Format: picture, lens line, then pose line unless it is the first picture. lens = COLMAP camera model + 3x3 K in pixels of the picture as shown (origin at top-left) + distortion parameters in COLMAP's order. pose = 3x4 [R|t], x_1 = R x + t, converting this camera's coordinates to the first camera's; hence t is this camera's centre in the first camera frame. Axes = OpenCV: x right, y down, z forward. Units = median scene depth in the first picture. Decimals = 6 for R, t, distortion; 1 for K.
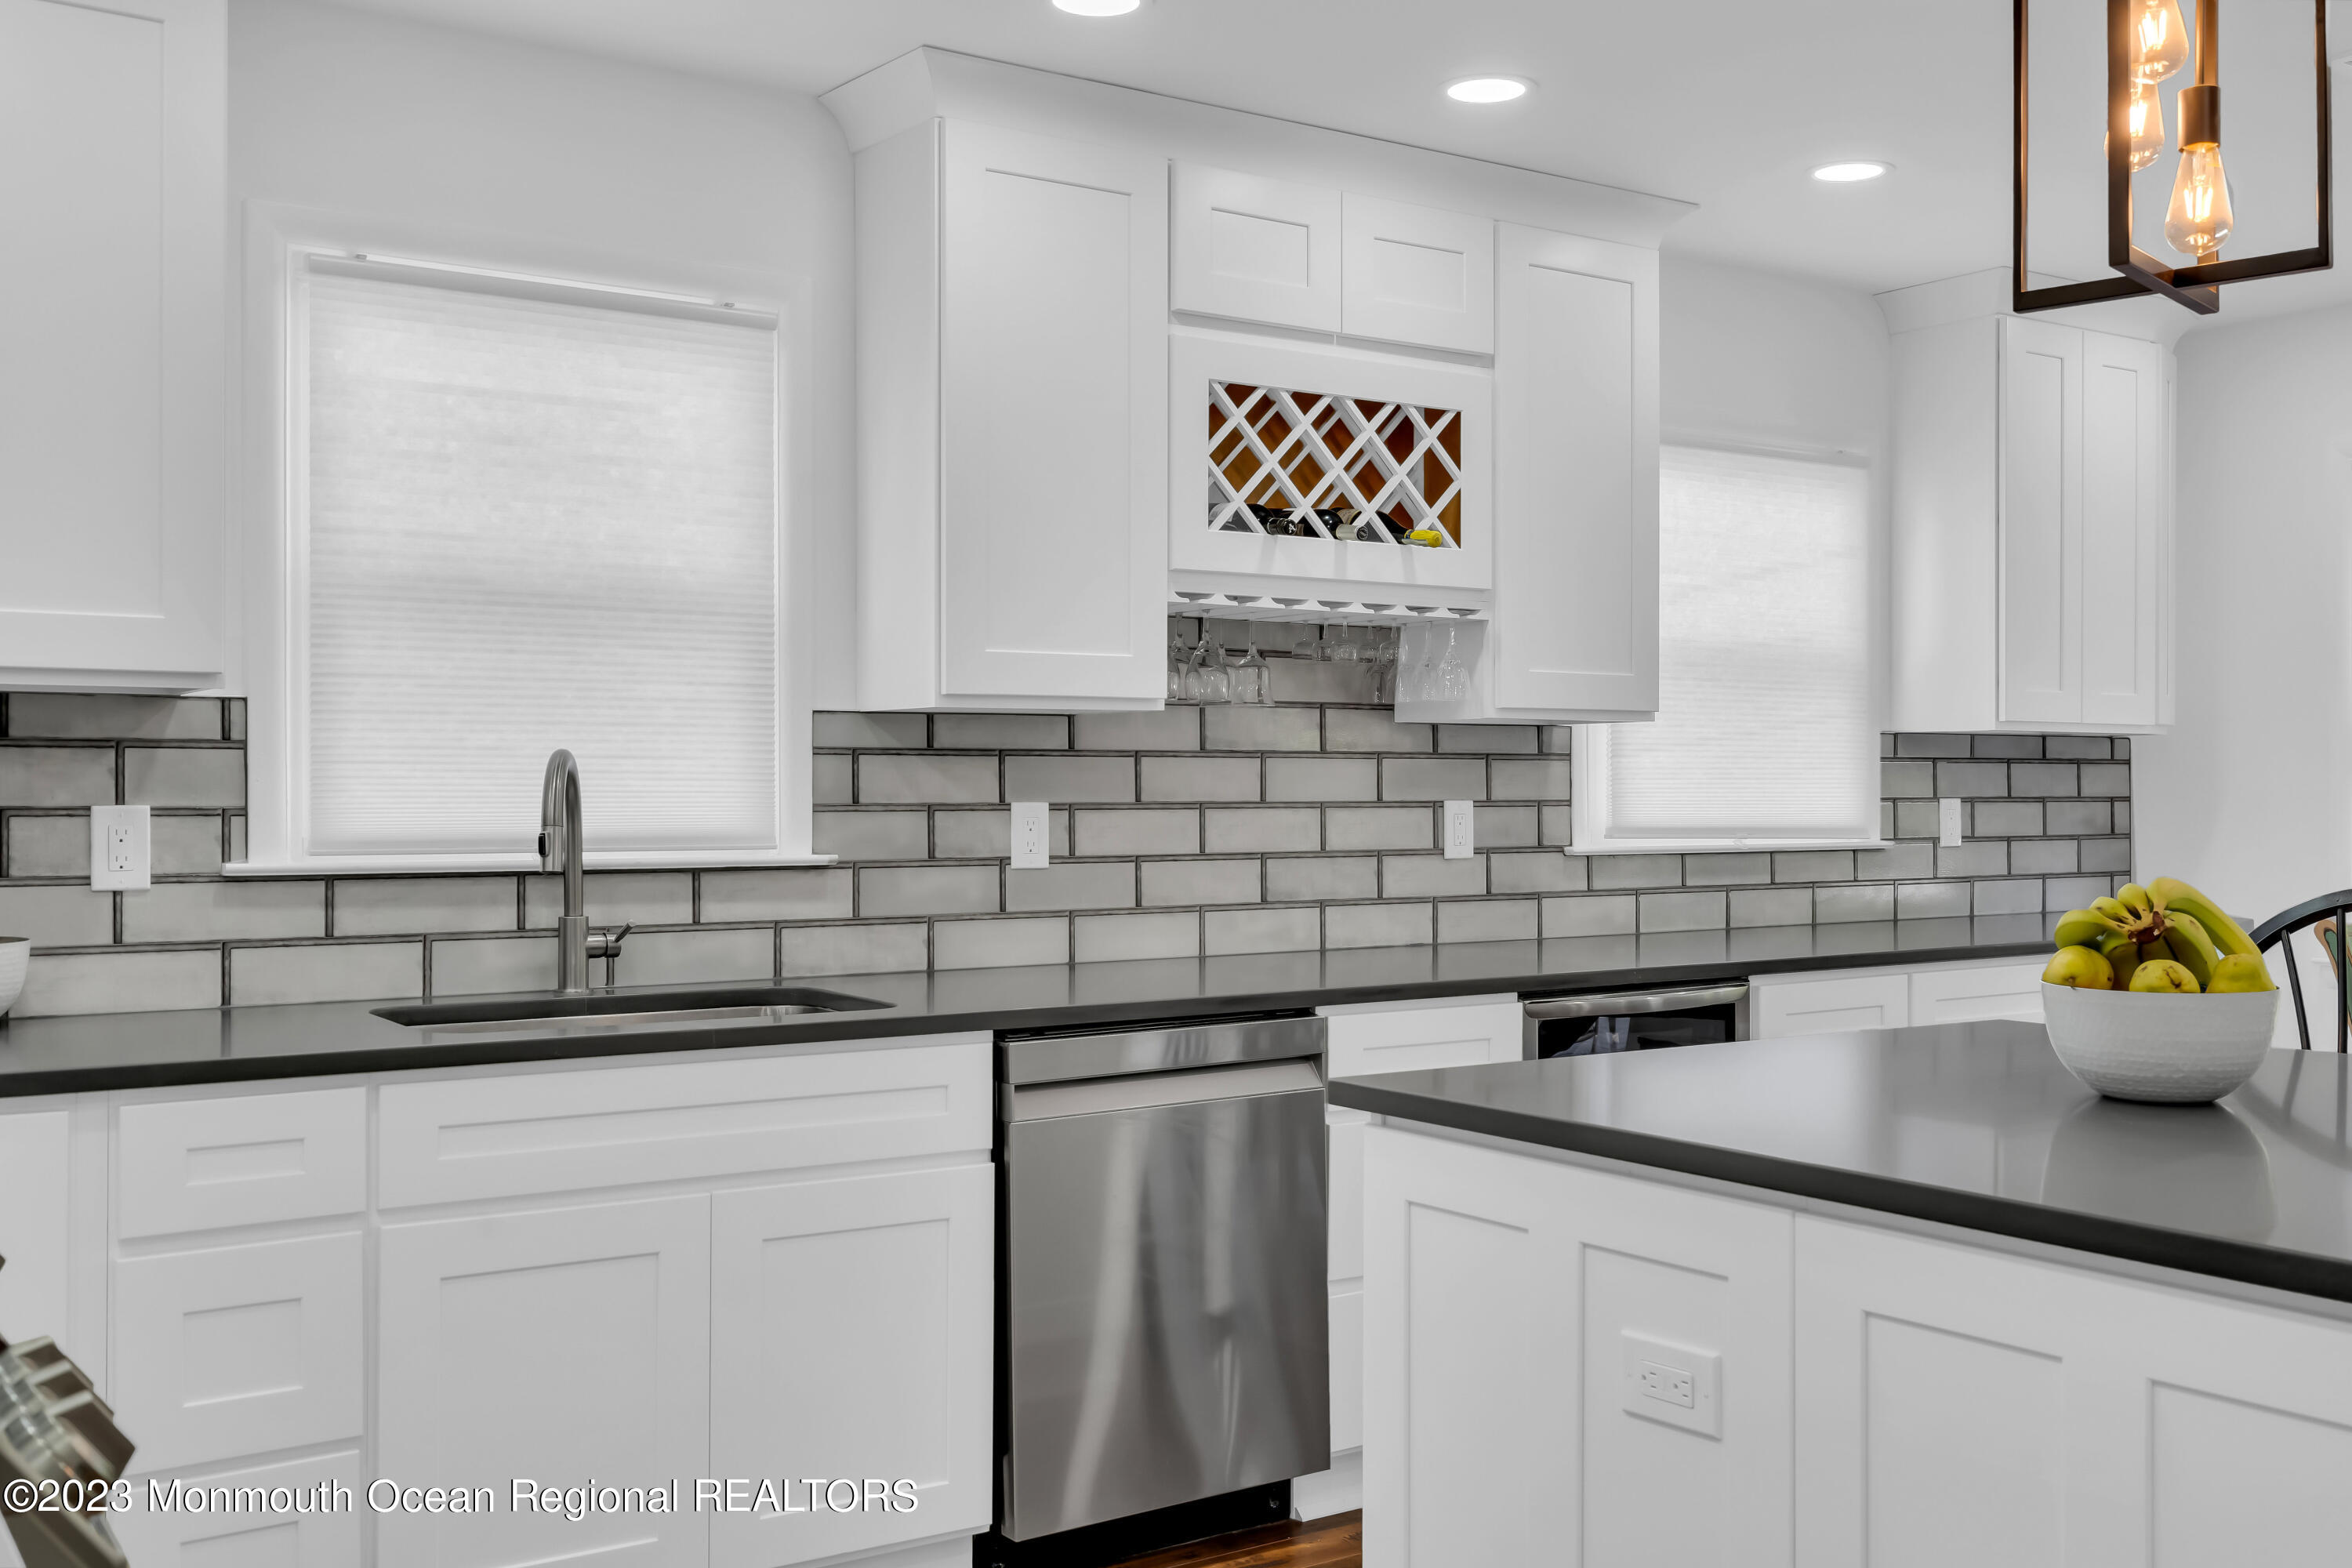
lens RADIAL K [[2326.4, 0, 1276.2], [0, 2326.4, 778.5], [0, 0, 1]] dist [0.005633, 0.000000]
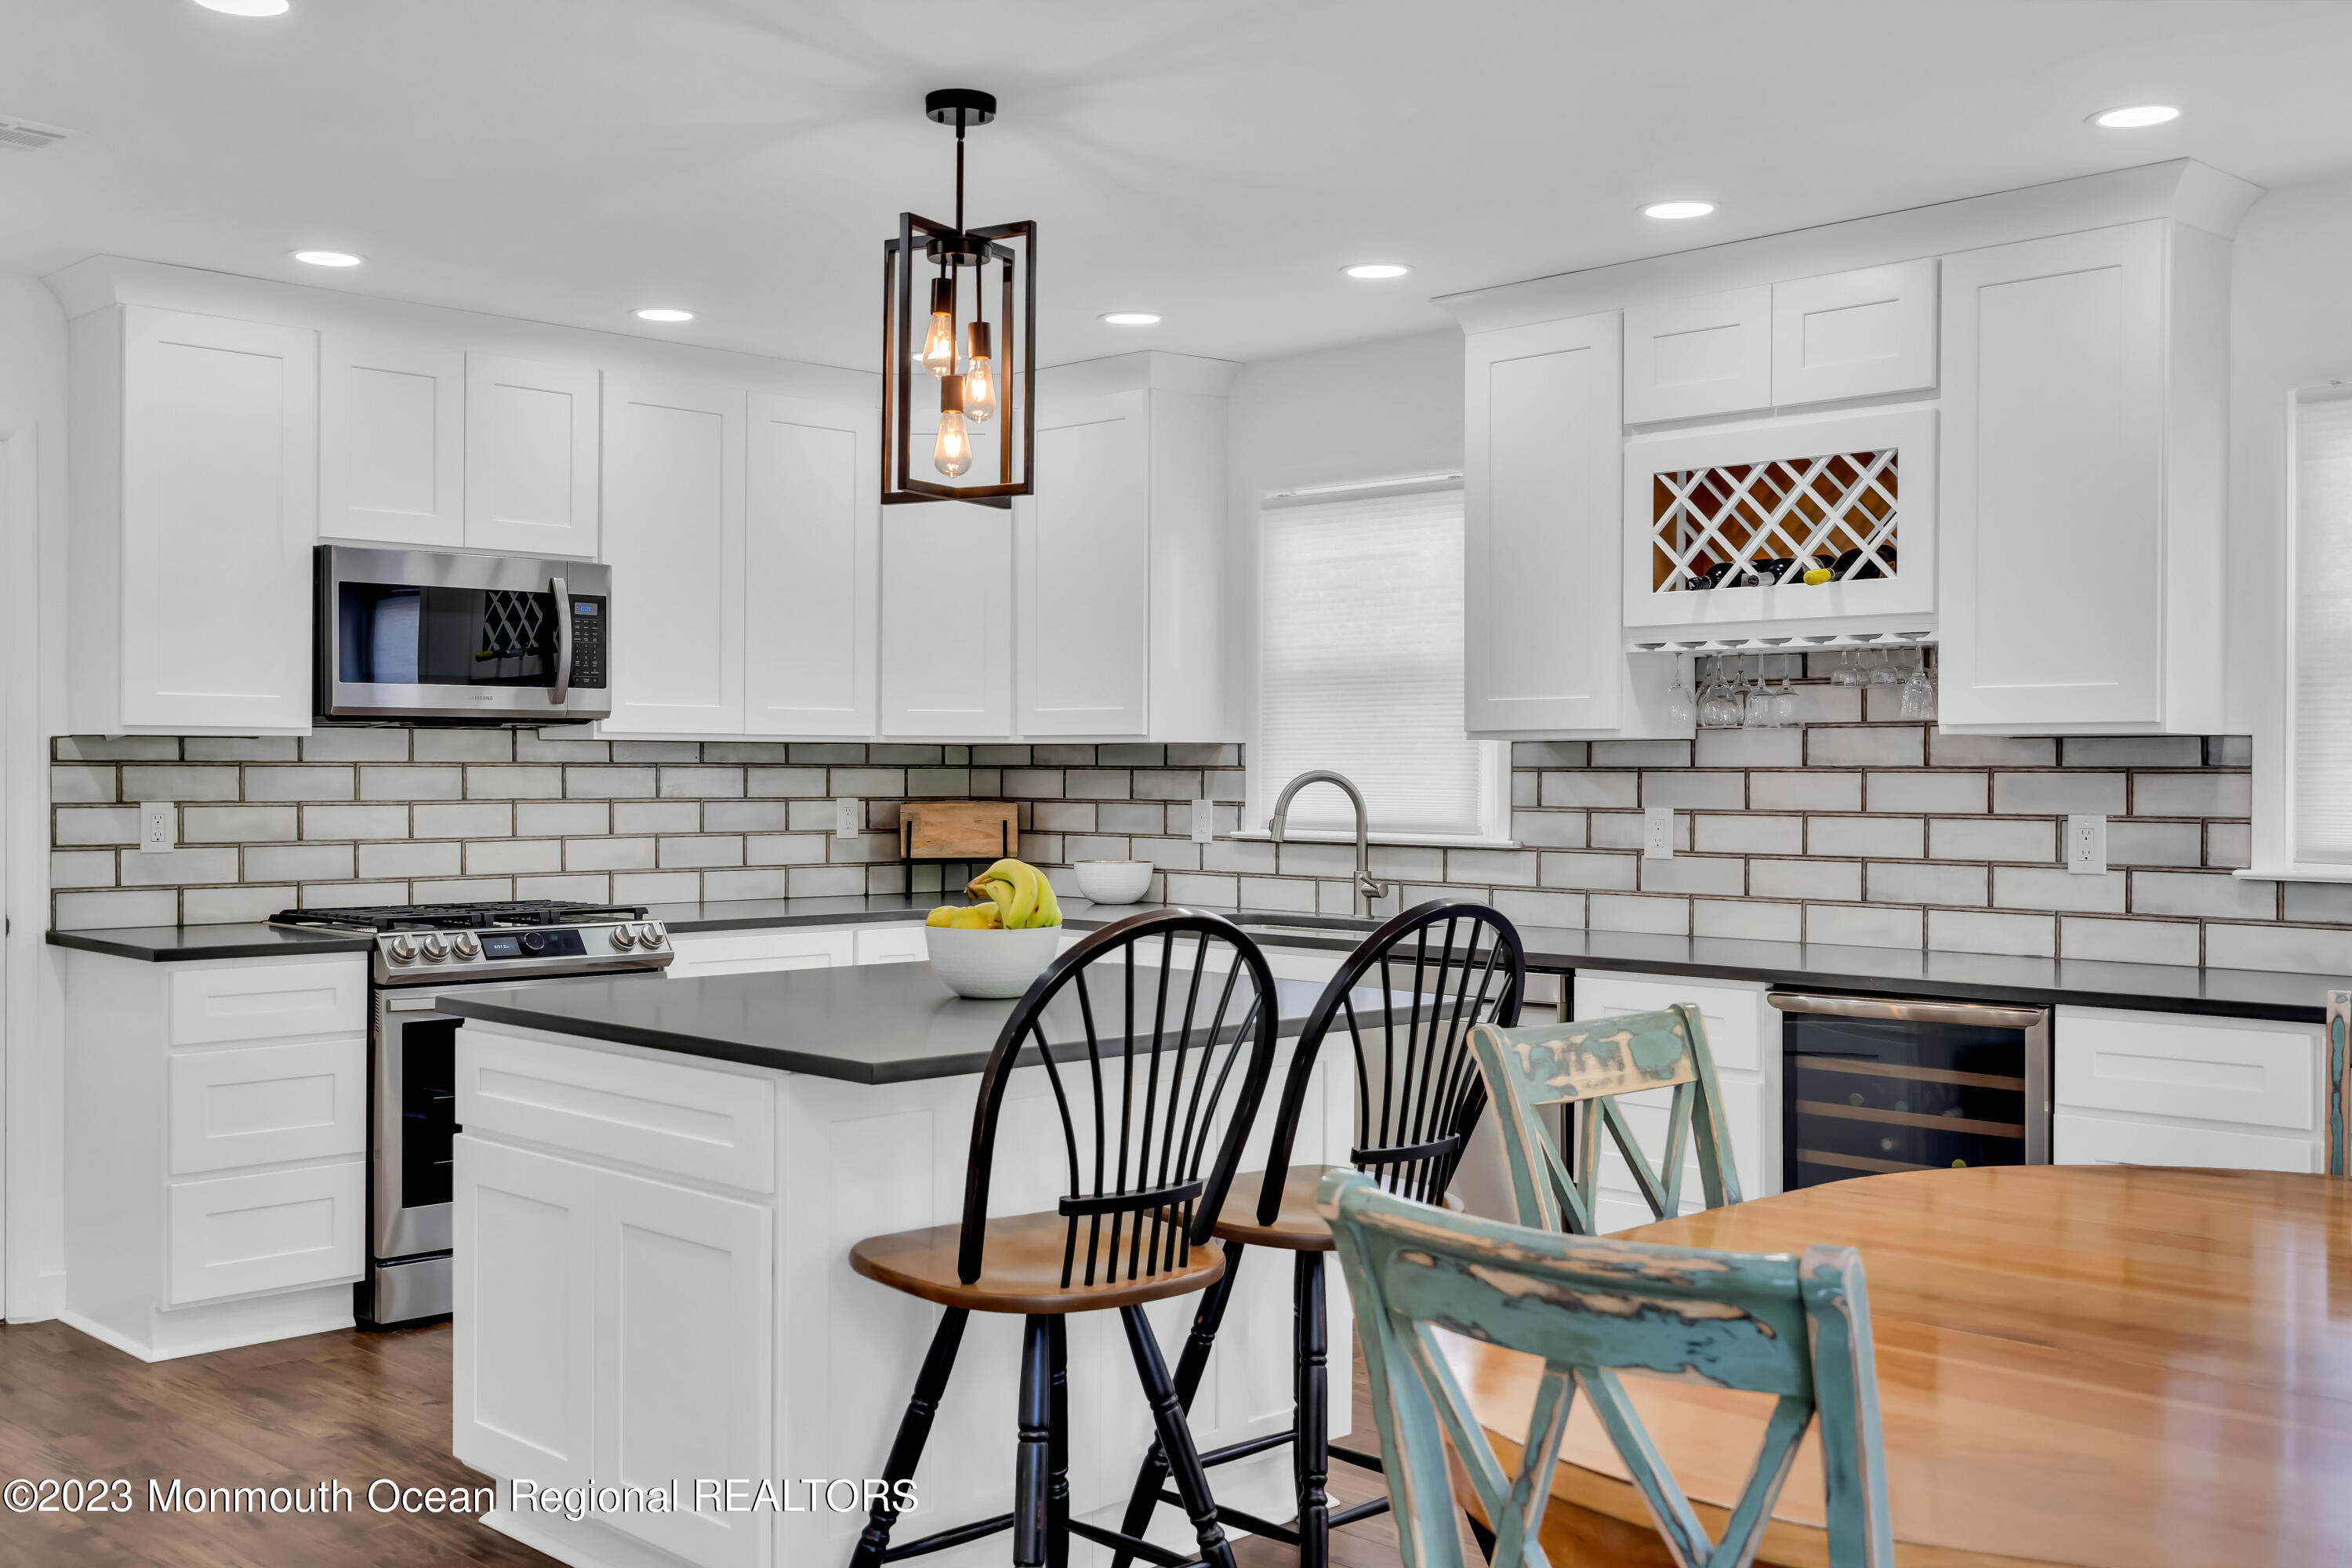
lens RADIAL K [[2326.4, 0, 1166.7], [0, 2326.4, 789.9], [0, 0, 1]] dist [0.005633, 0.000000]
pose [[0.150684, 0.006521, -0.988561, 1.145435], [-0.003054, 0.999977, 0.006131, -0.006877], [0.988577, 0.002095, 0.150700, 0.539592]]
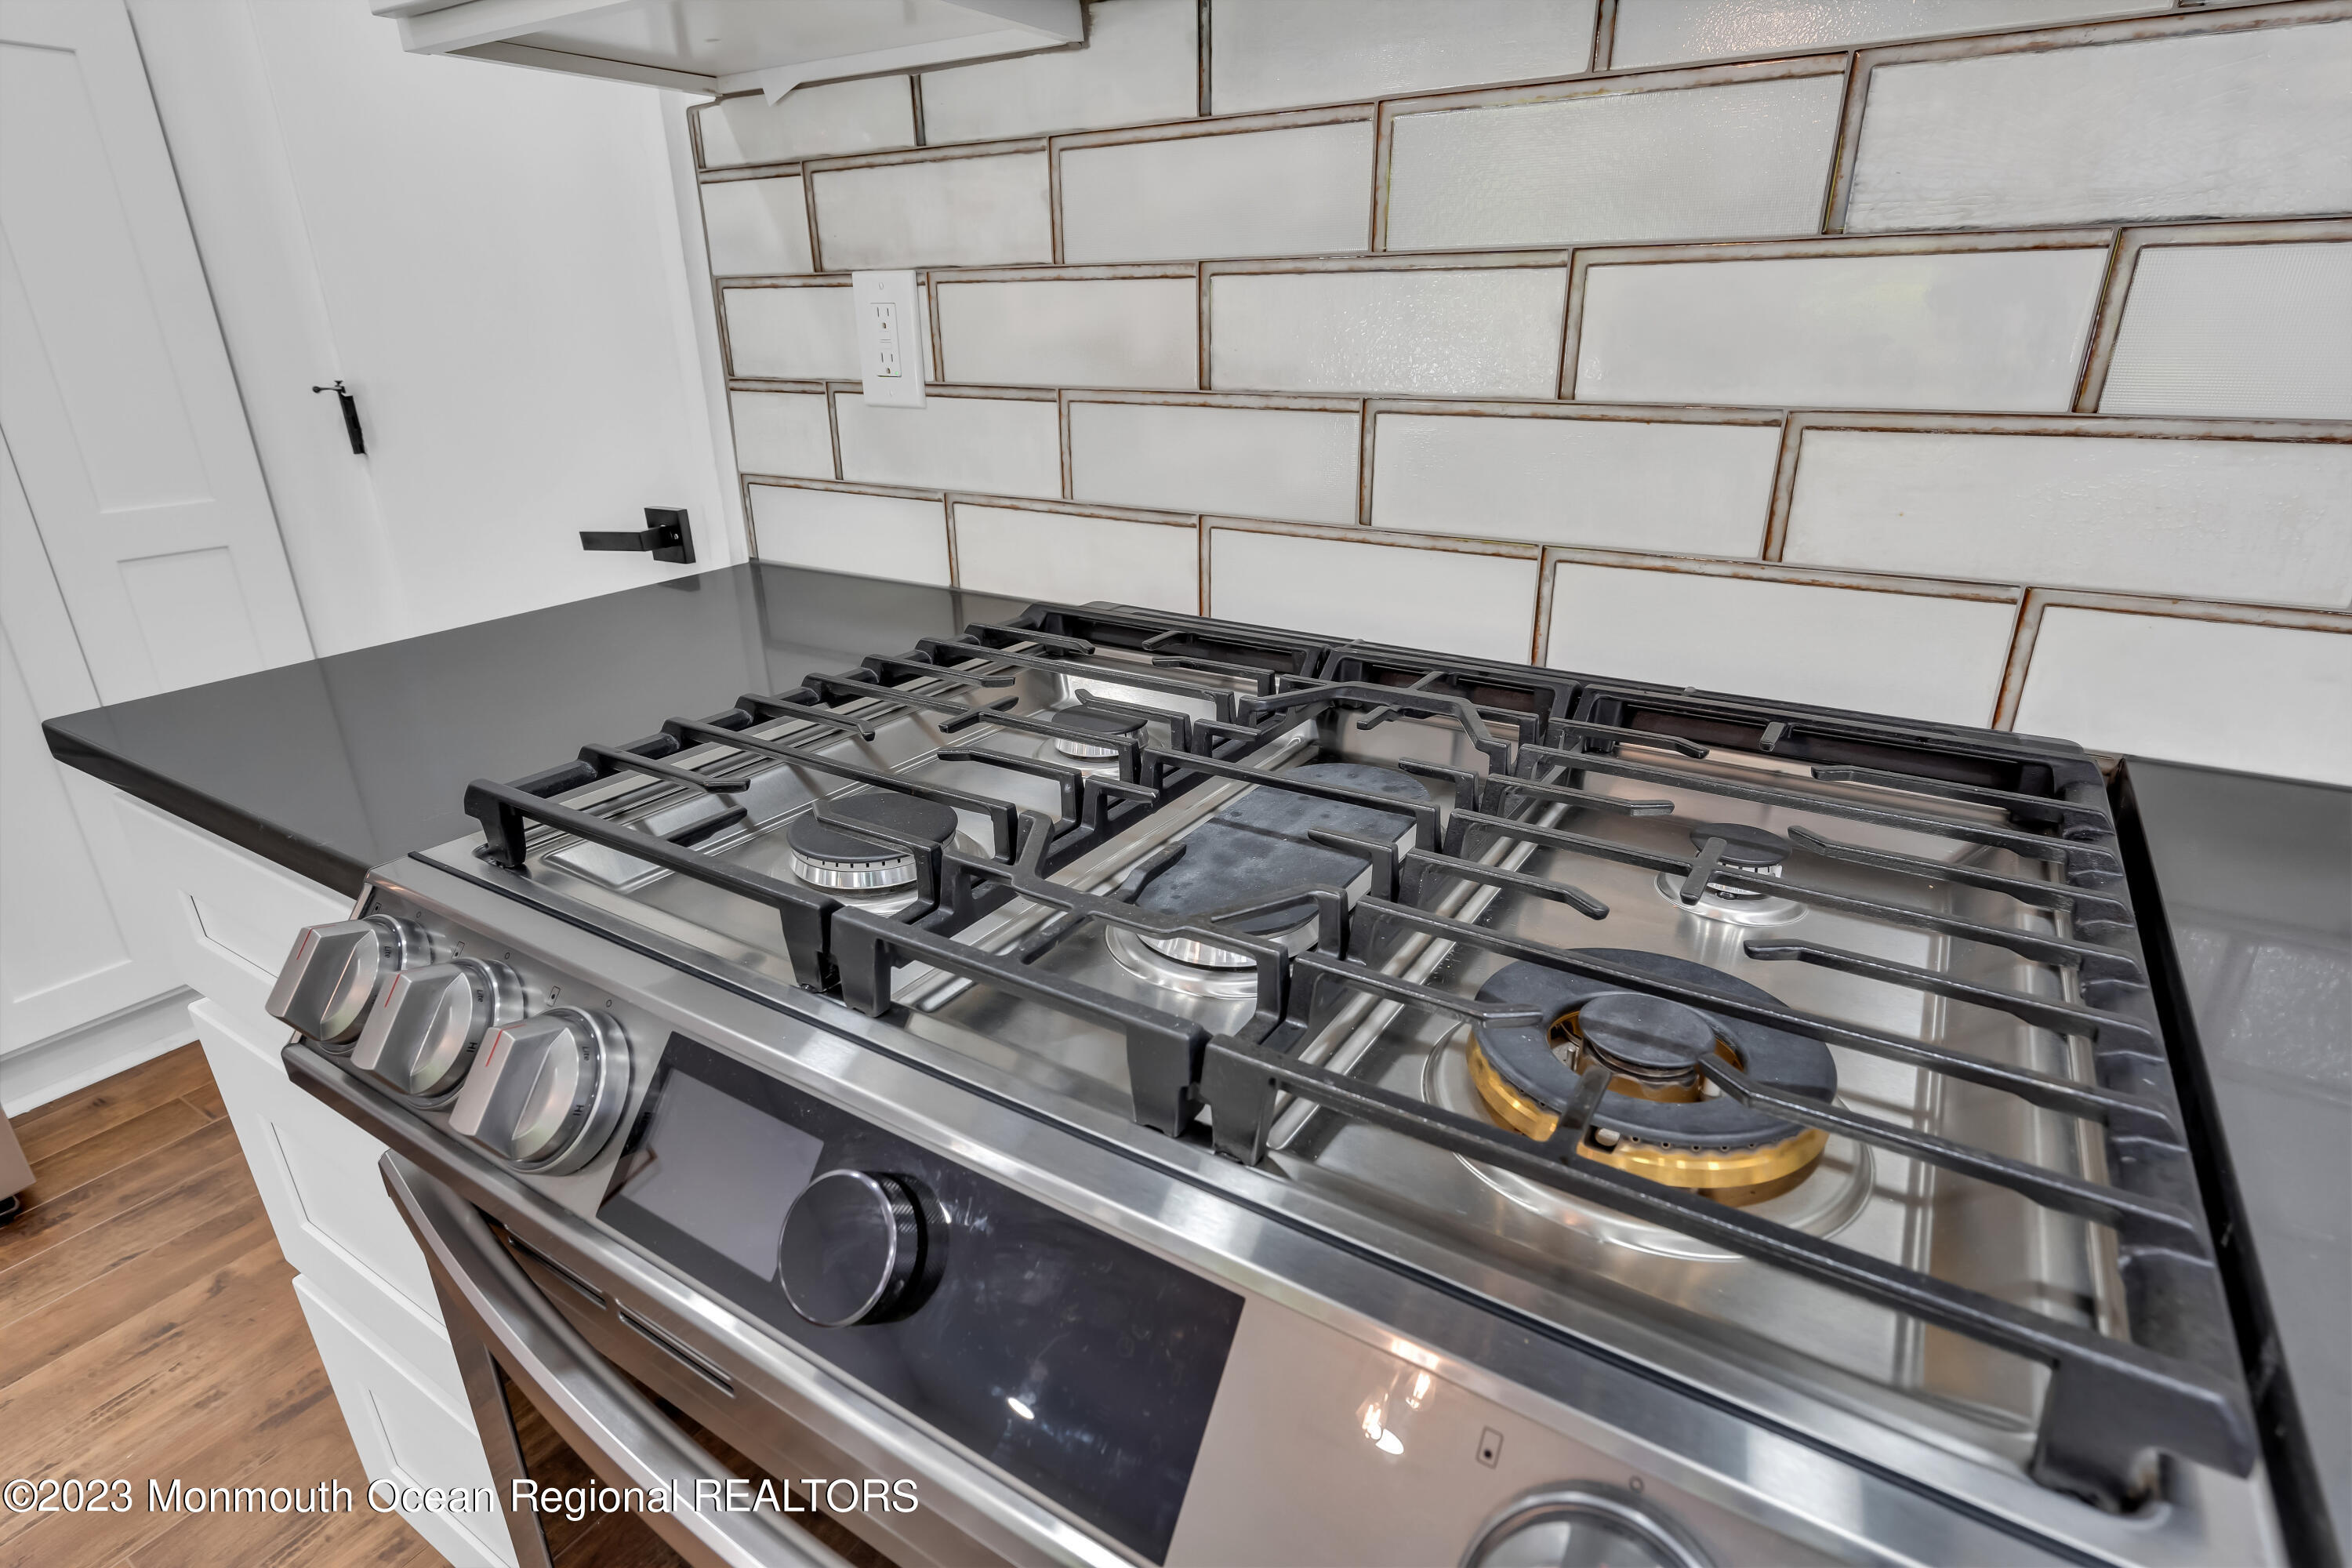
lens RADIAL K [[1213.3, 0, 1168.7], [0, 1213.3, 781.1], [0, 0, 1]] dist [0.006176, 0.000650]
pose [[-0.931623, 0.142388, -0.334372, -0.198802], [0.011024, 0.930701, 0.365614, 0.017396], [0.363259, 0.336928, -0.868632, 0.468695]]
